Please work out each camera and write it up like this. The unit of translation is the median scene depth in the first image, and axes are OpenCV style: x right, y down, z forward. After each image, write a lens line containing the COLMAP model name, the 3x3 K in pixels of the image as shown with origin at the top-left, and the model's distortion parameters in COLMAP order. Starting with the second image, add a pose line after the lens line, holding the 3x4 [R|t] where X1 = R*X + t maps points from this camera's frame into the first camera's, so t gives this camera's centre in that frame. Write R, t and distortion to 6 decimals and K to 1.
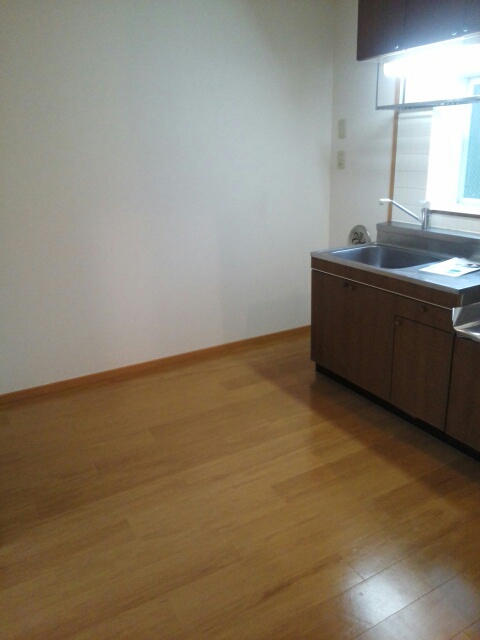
lens RADIAL K [[498.5, 0, 247.9], [0, 498.5, 321.2], [0, 0, 1]] dist [0.052880, -0.097447]
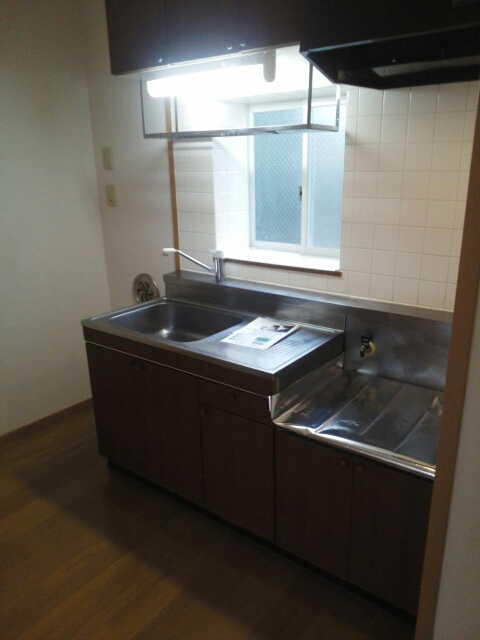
lens RADIAL K [[498.5, 0, 247.9], [0, 498.5, 321.2], [0, 0, 1]] dist [0.052880, -0.097447]
pose [[0.917965, -0.104573, 0.382629, 0.069456], [0.117131, 0.993070, -0.009603, -0.103623], [-0.378973, 0.053633, 0.923852, 0.213681]]
